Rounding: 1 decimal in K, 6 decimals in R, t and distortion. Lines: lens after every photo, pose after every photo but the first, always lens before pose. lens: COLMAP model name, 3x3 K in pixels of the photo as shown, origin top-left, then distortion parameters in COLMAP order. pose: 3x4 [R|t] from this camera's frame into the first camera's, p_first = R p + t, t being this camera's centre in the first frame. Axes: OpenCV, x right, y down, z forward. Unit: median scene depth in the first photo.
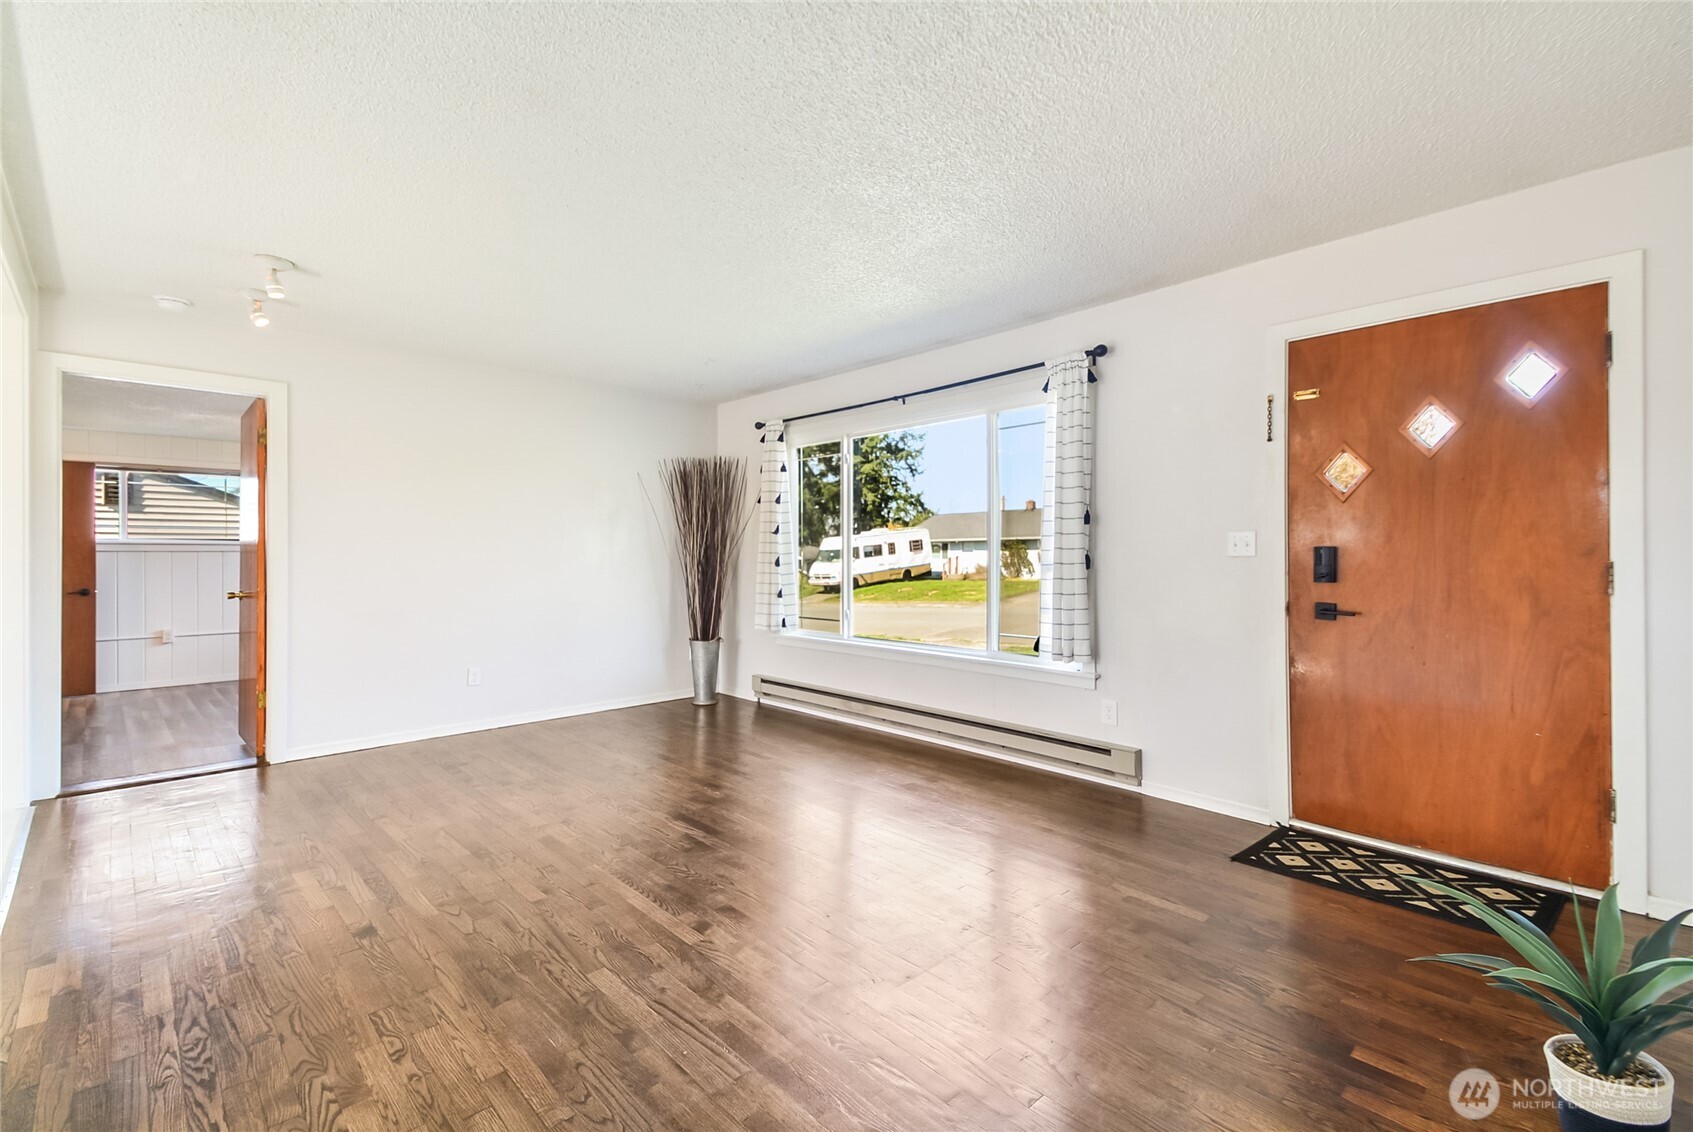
lens RADIAL K [[738.6, 0, 843.8], [0, 738.6, 554.3], [0, 0, 1]] dist [0.044089, -0.027528]
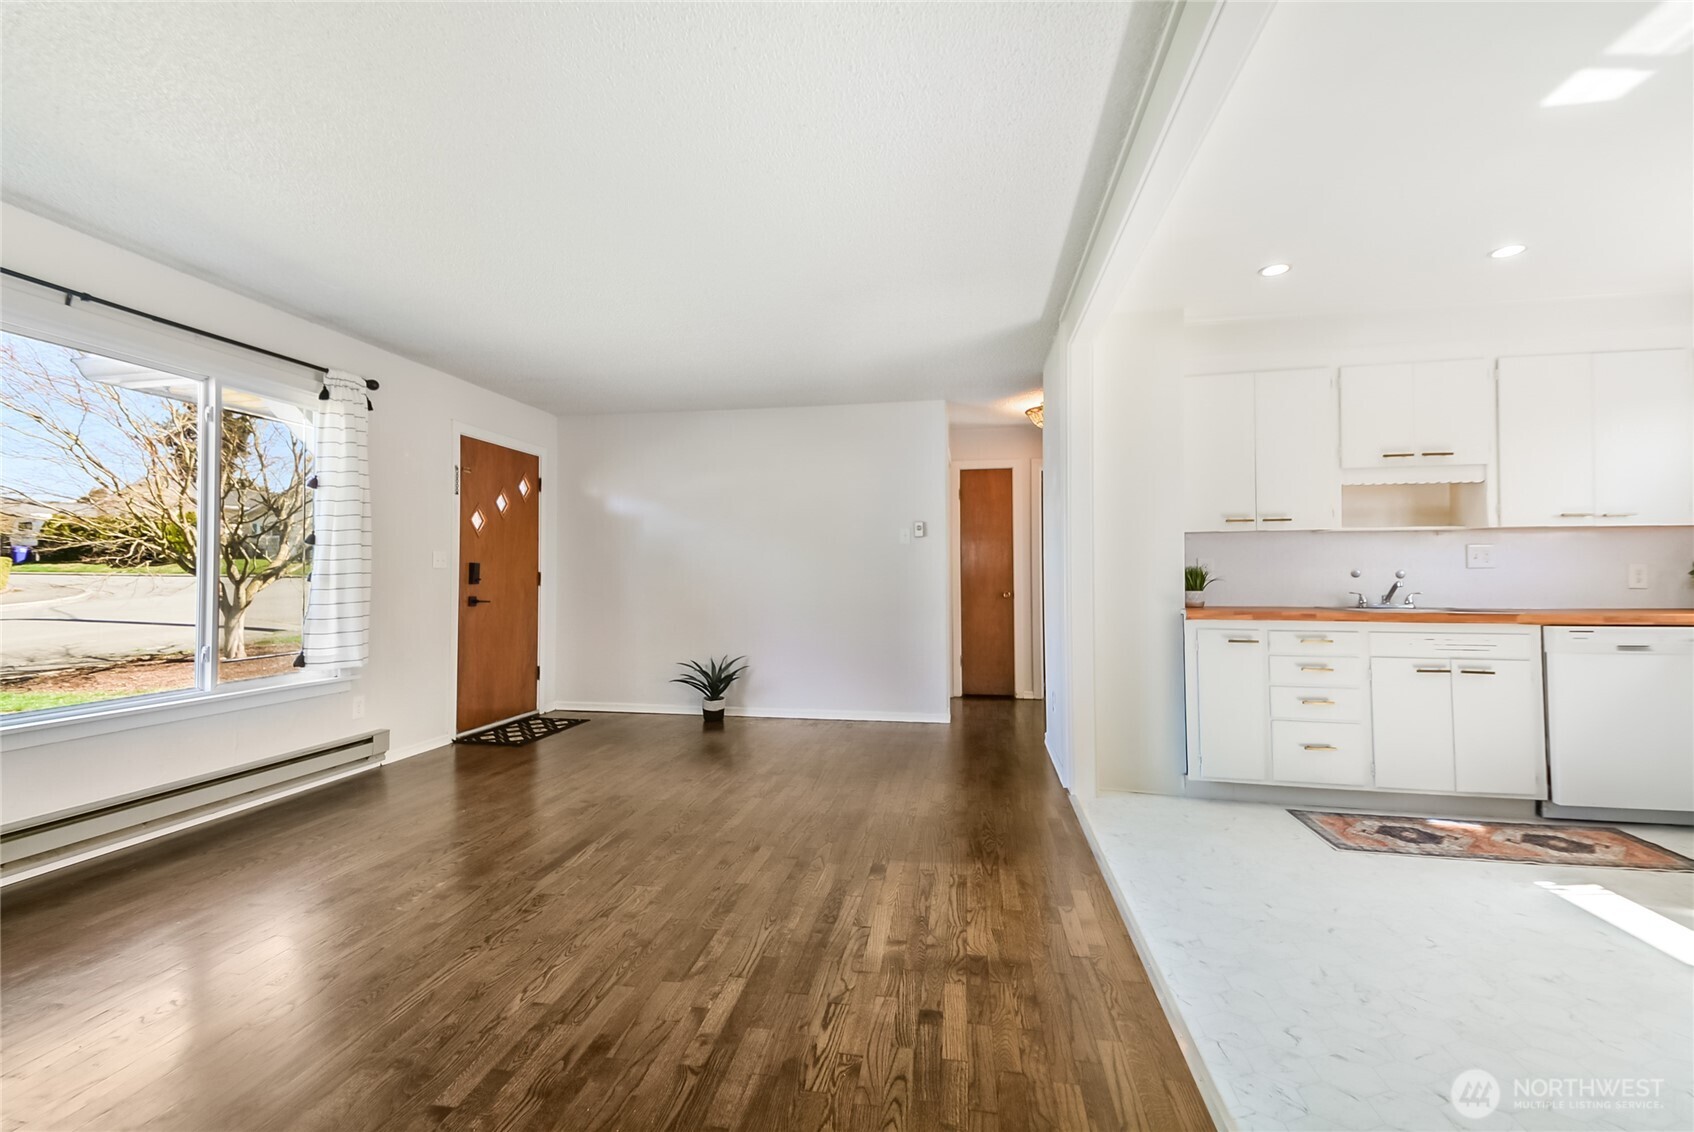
lens RADIAL K [[741.3, 0, 840.9], [0, 741.3, 573.1], [0, 0, 1]] dist [0.015222, -0.018964]
pose [[-0.593746, 0.004632, 0.804640, -1.143323], [-0.002744, 0.999966, -0.007781, 0.022516], [-0.804648, -0.006828, -0.593713, 1.284106]]
